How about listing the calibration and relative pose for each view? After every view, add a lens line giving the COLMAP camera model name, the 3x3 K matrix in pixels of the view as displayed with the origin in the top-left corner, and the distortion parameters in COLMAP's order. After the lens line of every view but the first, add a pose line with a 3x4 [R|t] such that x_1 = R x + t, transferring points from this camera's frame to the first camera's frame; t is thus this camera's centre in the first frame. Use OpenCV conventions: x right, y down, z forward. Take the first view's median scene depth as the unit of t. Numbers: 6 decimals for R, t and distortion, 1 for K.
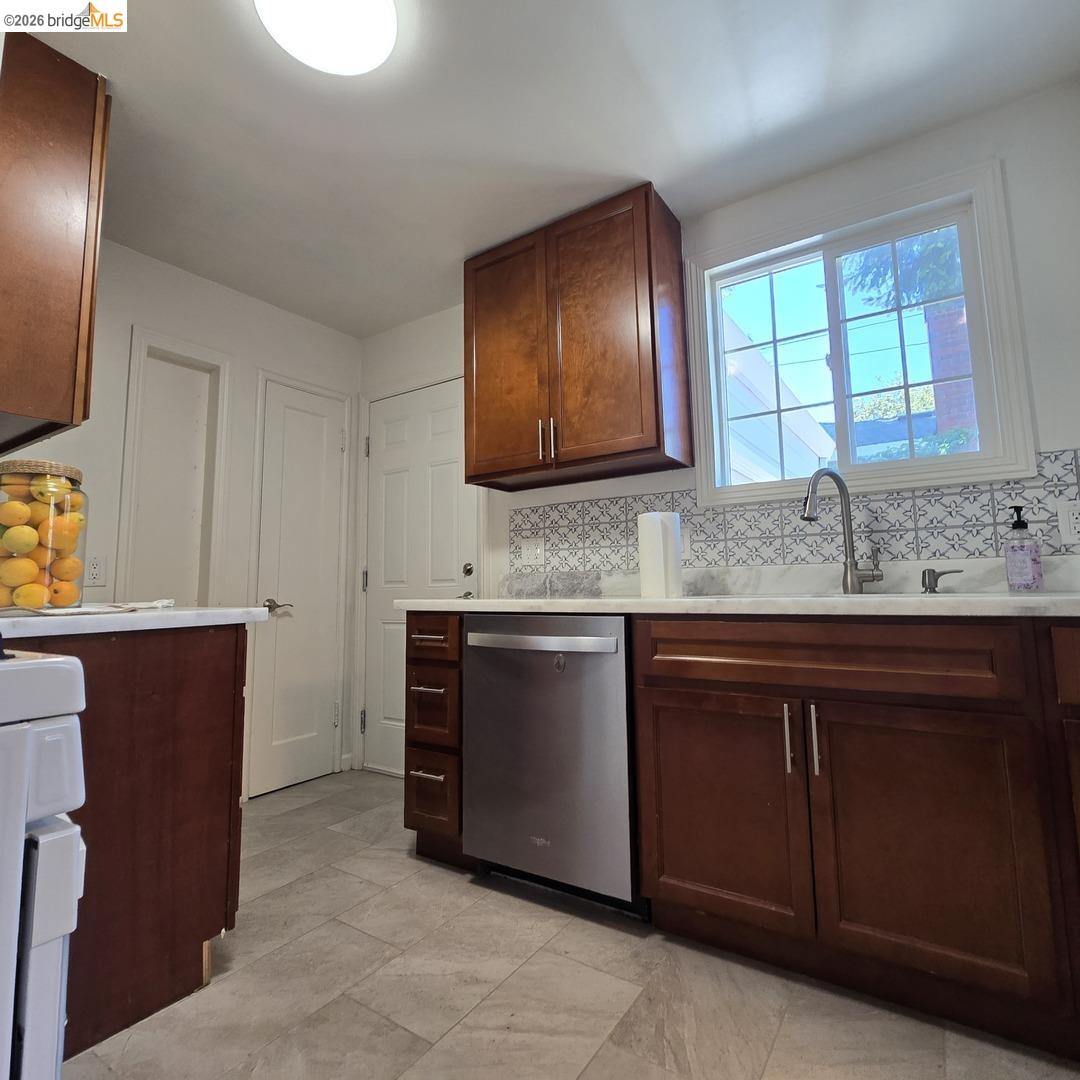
lens RADIAL K [[596.0, 0, 545.6], [0, 596.0, 523.3], [0, 0, 1]] dist [-0.001902, -0.001598]
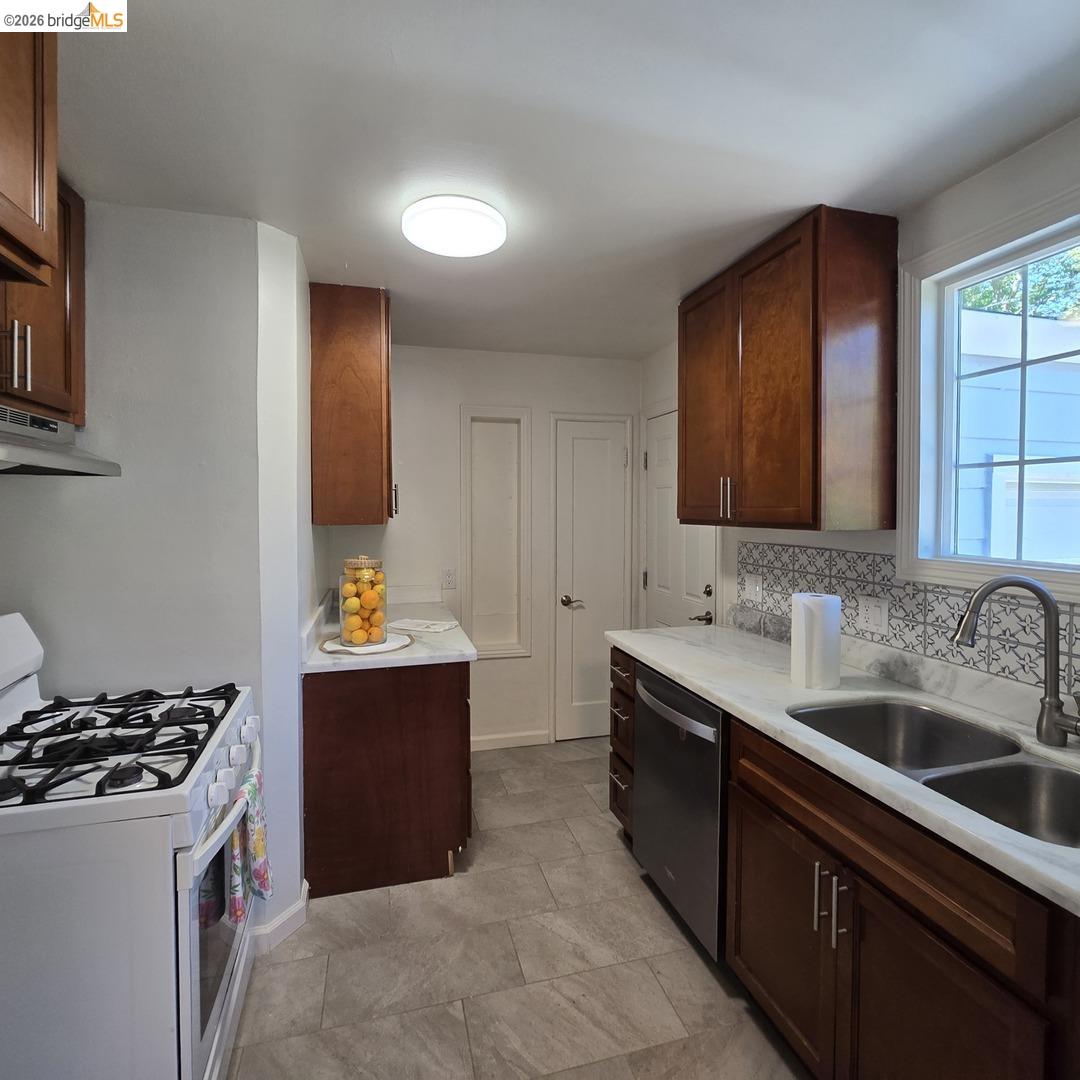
lens RADIAL K [[596.0, 0, 545.6], [0, 596.0, 523.3], [0, 0, 1]] dist [-0.001902, -0.001598]
pose [[0.755428, 0.035018, -0.654295, 0.449178], [0.062327, 0.990203, 0.124957, -0.253154], [0.652261, -0.135176, 0.745844, 0.050647]]
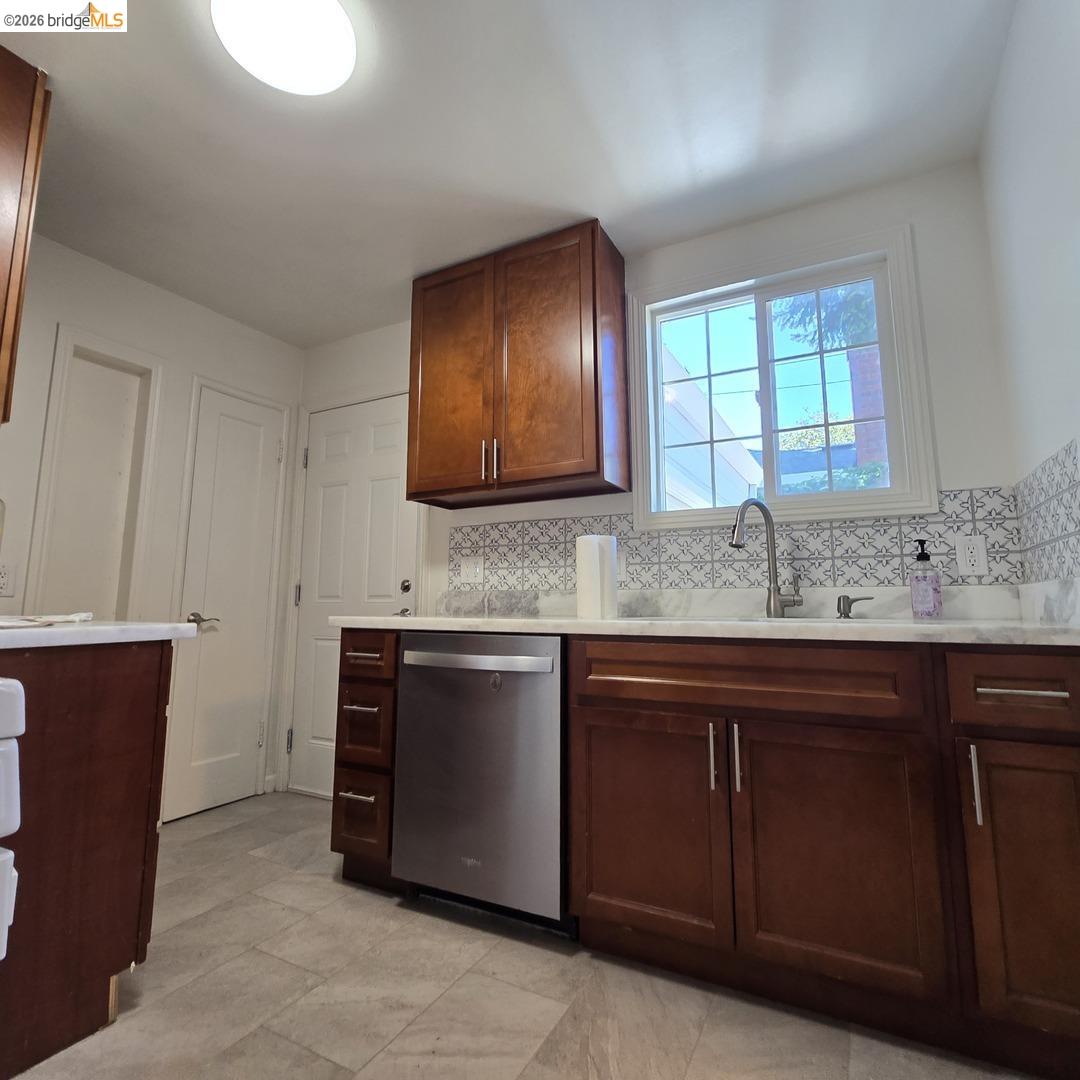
lens RADIAL K [[596.5, 0, 542.6], [0, 596.5, 523.0], [0, 0, 1]] dist [-0.003042, -0.001166]
pose [[0.994891, 0.031011, 0.096070, -0.002563], [-0.028379, 0.999187, -0.028652, -0.006931], [-0.096880, 0.025779, 0.994962, -0.016928]]
